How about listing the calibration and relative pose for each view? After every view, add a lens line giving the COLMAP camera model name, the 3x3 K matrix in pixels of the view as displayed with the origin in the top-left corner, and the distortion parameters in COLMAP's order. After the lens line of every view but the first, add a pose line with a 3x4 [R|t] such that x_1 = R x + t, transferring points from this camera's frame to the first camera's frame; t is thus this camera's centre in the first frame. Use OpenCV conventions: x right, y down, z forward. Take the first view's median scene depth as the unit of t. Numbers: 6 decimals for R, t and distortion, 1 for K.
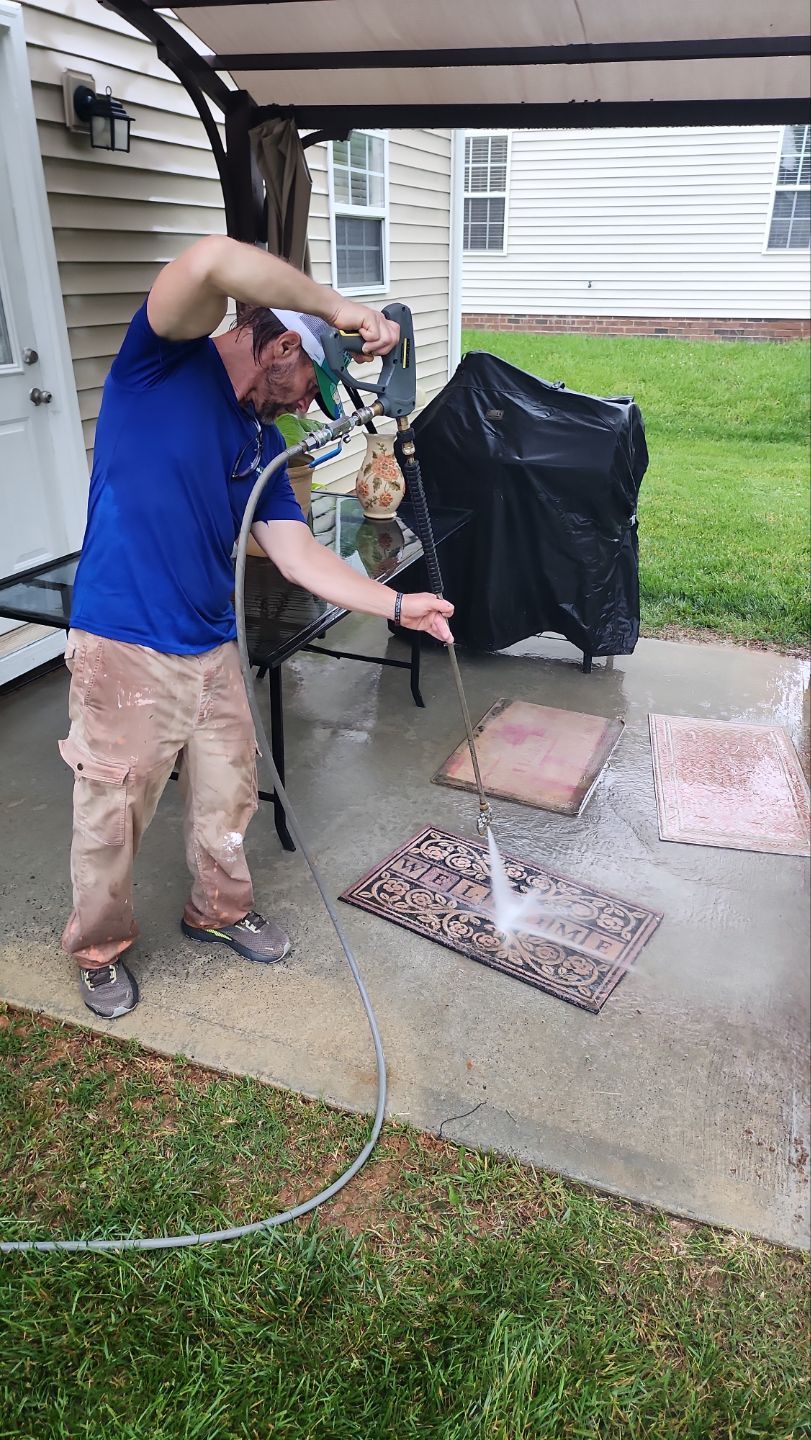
lens RADIAL K [[972.1, 0, 437.6], [0, 972.1, 747.7], [0, 0, 1]] dist [-0.006334, -0.002095]
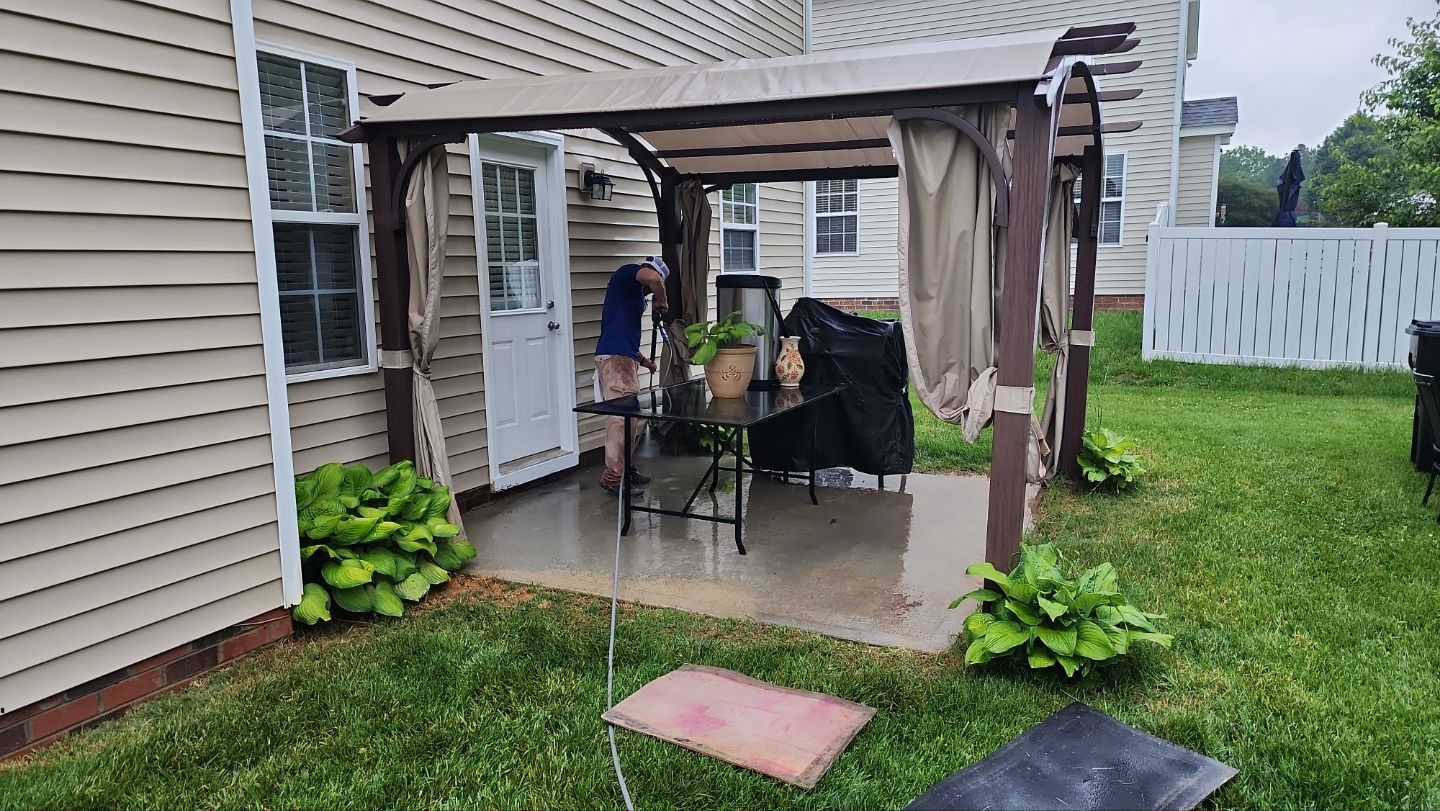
lens RADIAL K [[968.8, 0, 720.0], [0, 968.8, 405.5], [0, 0, 1]] dist [0.133956, -0.219706]
pose [[0.994292, -0.017422, -0.105258, 0.069363], [-0.017389, 0.946924, -0.320987, 0.317724], [0.105264, 0.320985, 0.941216, -0.549543]]
